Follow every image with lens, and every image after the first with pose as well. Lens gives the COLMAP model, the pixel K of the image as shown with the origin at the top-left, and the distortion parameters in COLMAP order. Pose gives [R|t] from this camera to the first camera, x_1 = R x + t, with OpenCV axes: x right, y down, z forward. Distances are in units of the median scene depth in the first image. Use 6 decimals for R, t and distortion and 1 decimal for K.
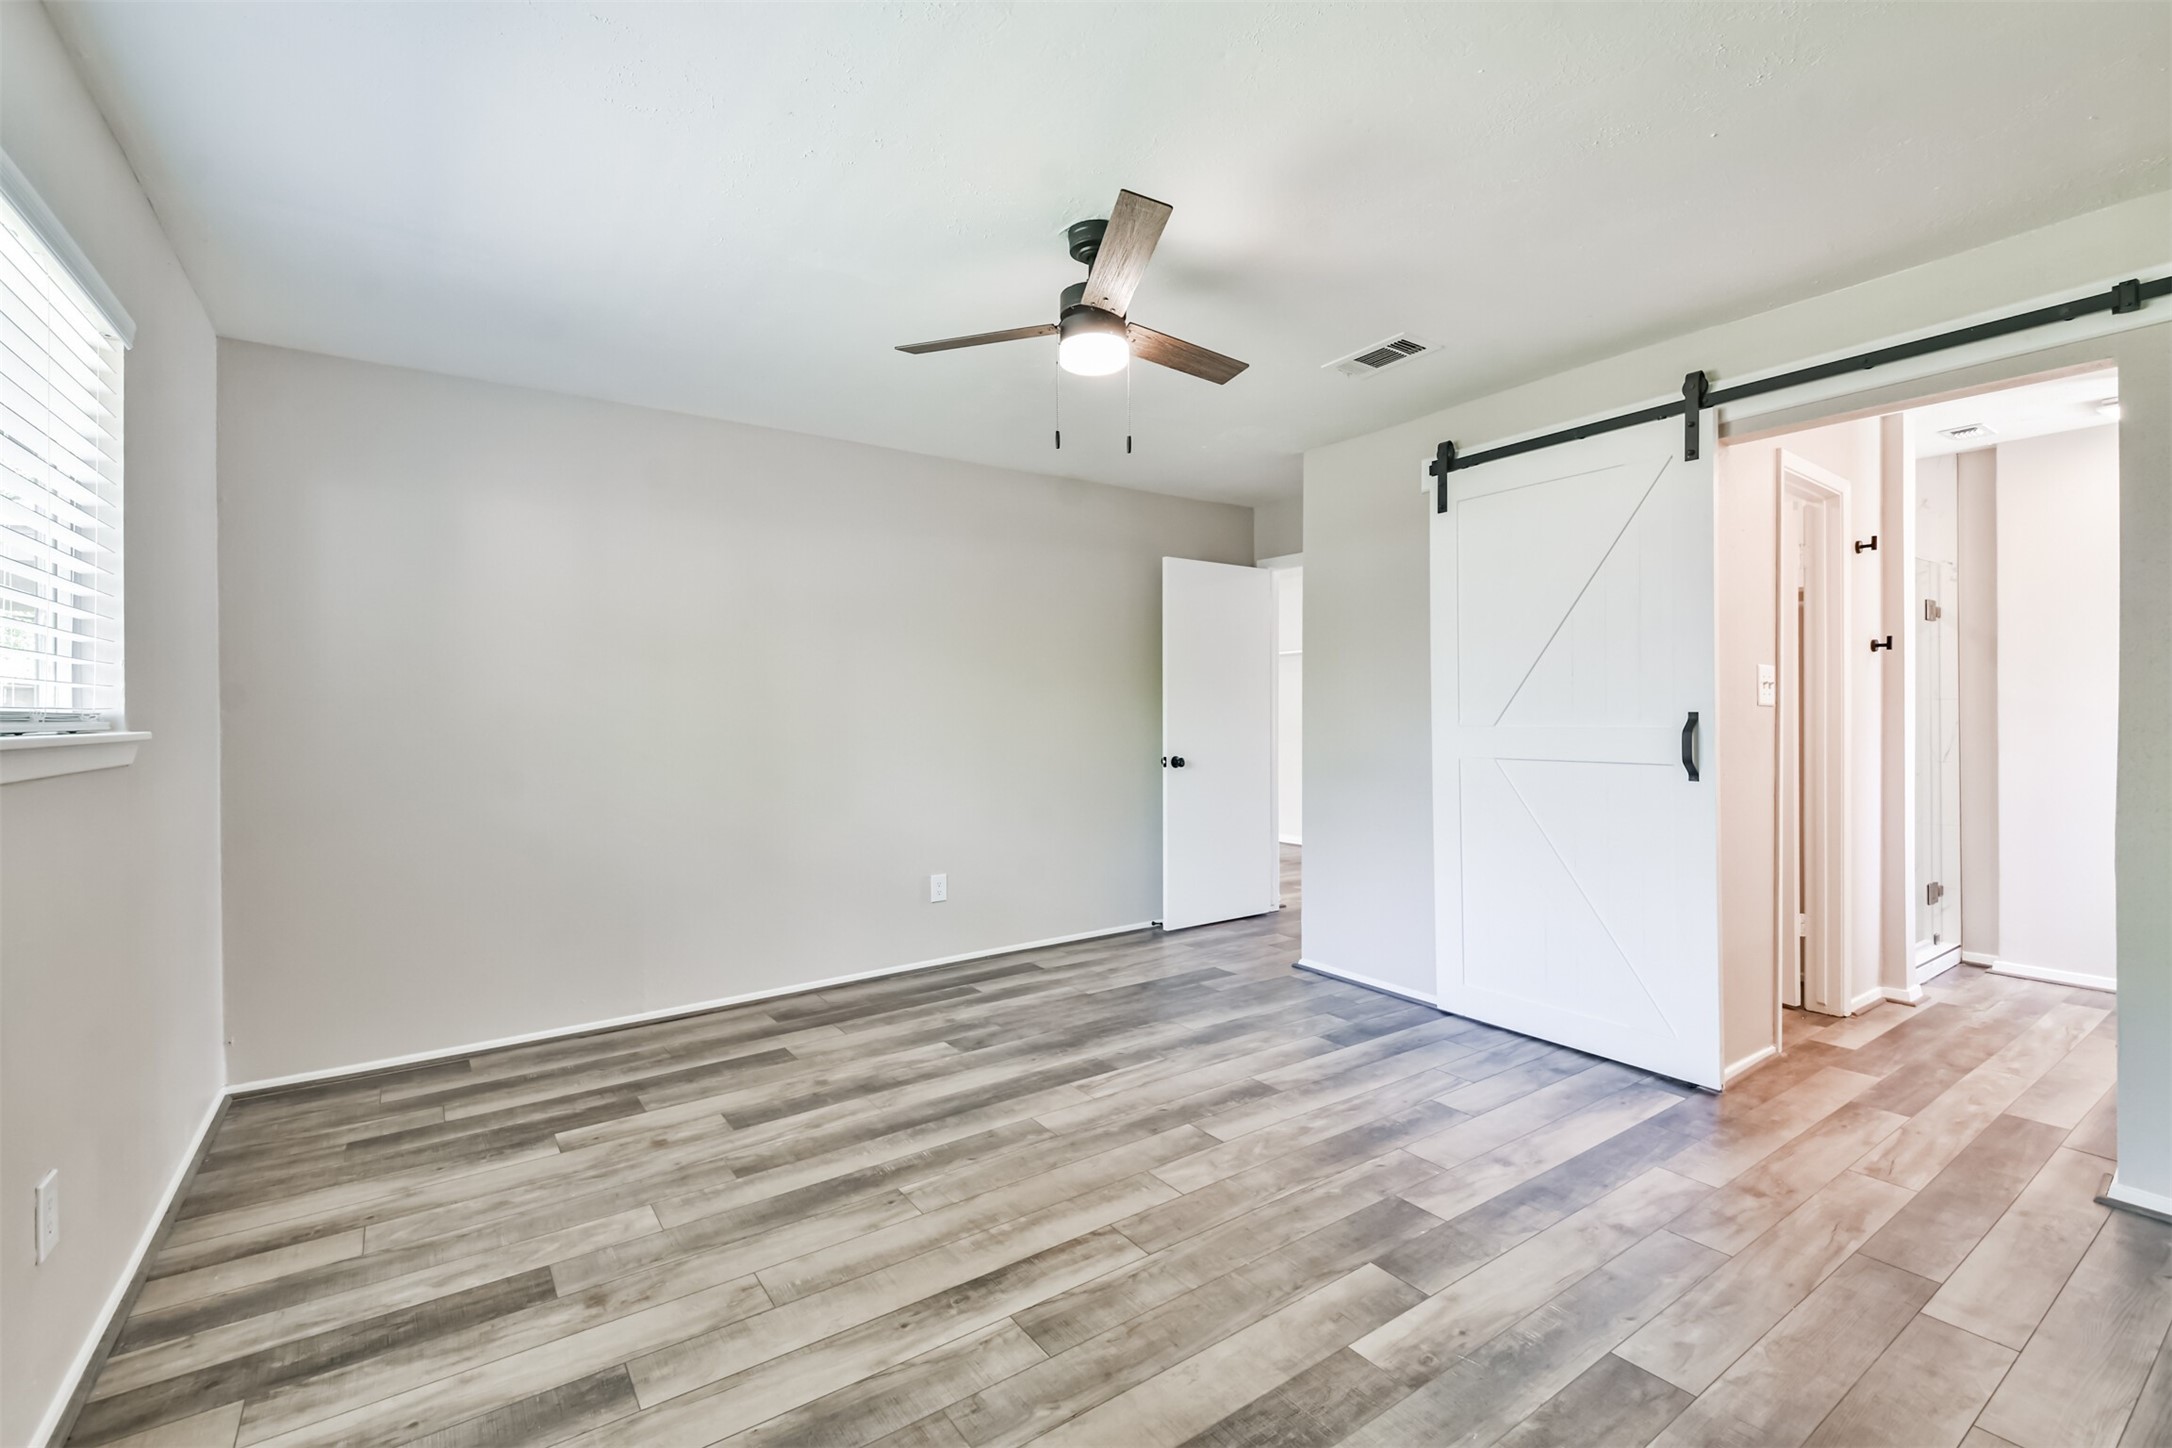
lens RADIAL K [[947.1, 0, 1091.7], [0, 947.1, 728.2], [0, 0, 1]] dist [0.043282, -0.026891]
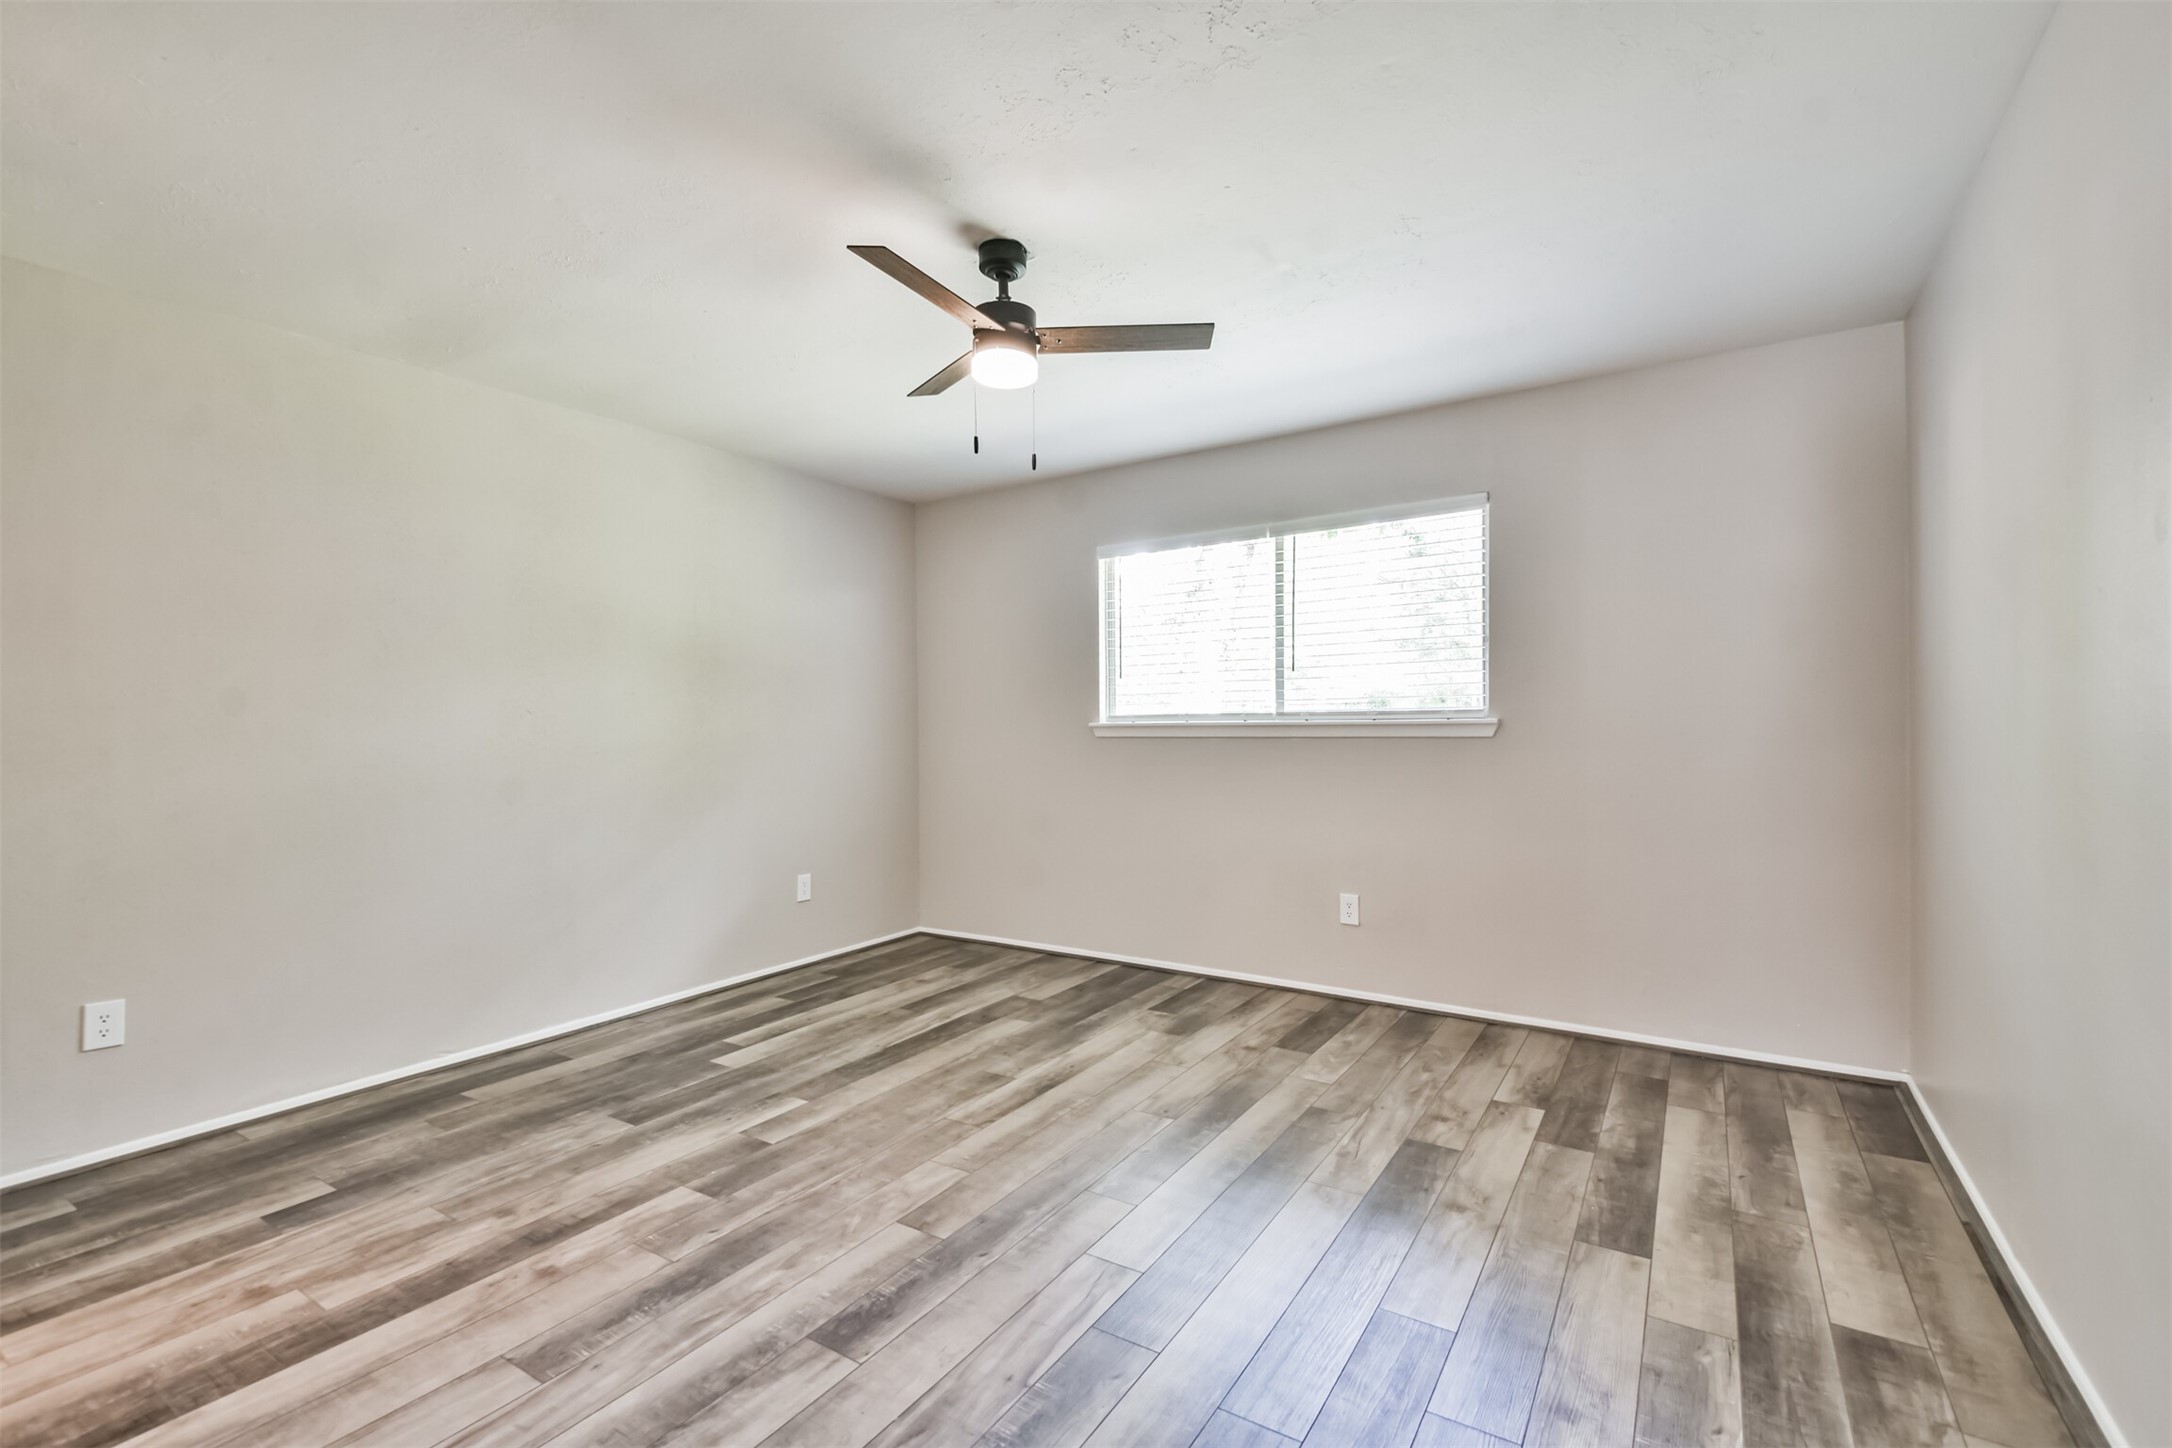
lens RADIAL K [[947.1, 0, 1091.7], [0, 947.1, 728.2], [0, 0, 1]] dist [0.043282, -0.026891]
pose [[-0.927061, 0.016860, -0.374530, 0.306326], [0.009884, 0.999740, 0.020540, -0.018243], [0.374779, 0.015340, -0.926987, 1.962538]]
